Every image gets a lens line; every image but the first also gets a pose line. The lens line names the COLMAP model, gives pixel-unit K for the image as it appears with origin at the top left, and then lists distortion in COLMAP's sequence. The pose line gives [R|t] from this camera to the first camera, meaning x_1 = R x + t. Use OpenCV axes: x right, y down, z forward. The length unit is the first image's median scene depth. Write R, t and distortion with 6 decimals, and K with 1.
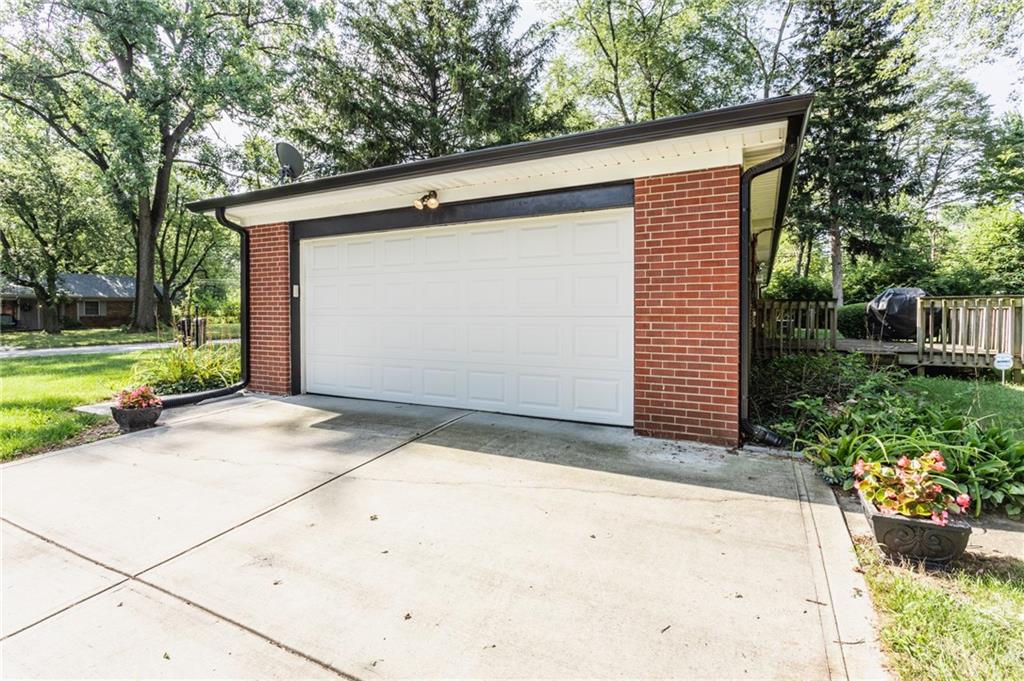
lens RADIAL K [[492.2, 0, 506.8], [0, 492.2, 333.6], [0, 0, 1]] dist [-0.000295, 0.001270]
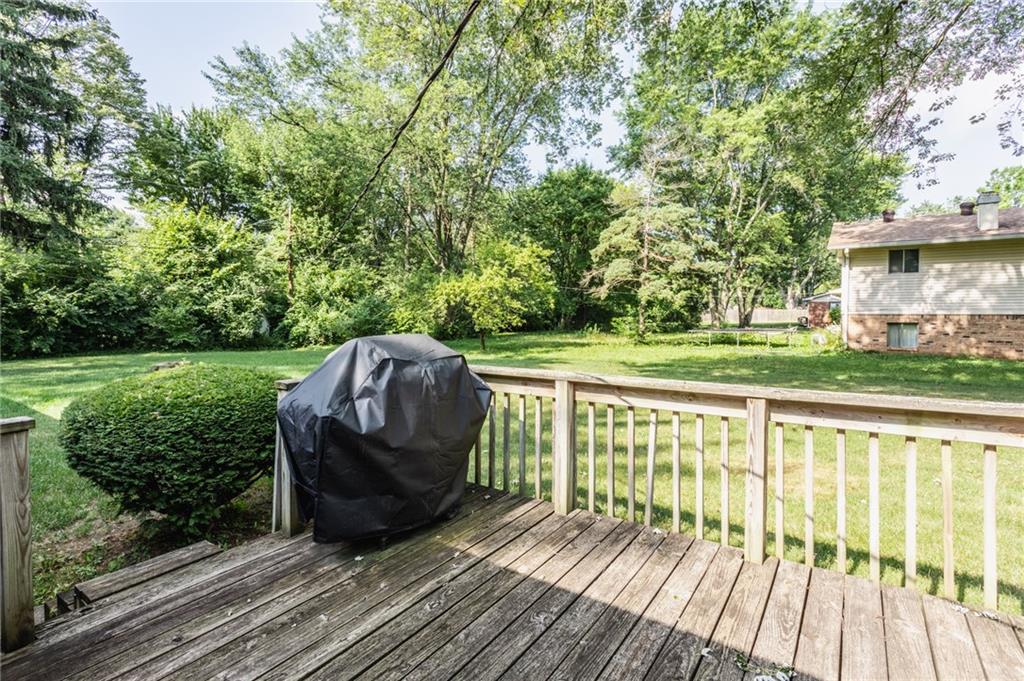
lens RADIAL K [[513.4, 0, 495.6], [0, 513.4, 307.2], [0, 0, 1]] dist [-0.000893, -0.000337]
pose [[0.136038, 0.000250, 0.990704, 0.190913], [0.054986, 0.998457, -0.007803, -0.038194], [-0.989177, 0.055537, 0.135814, 0.331649]]
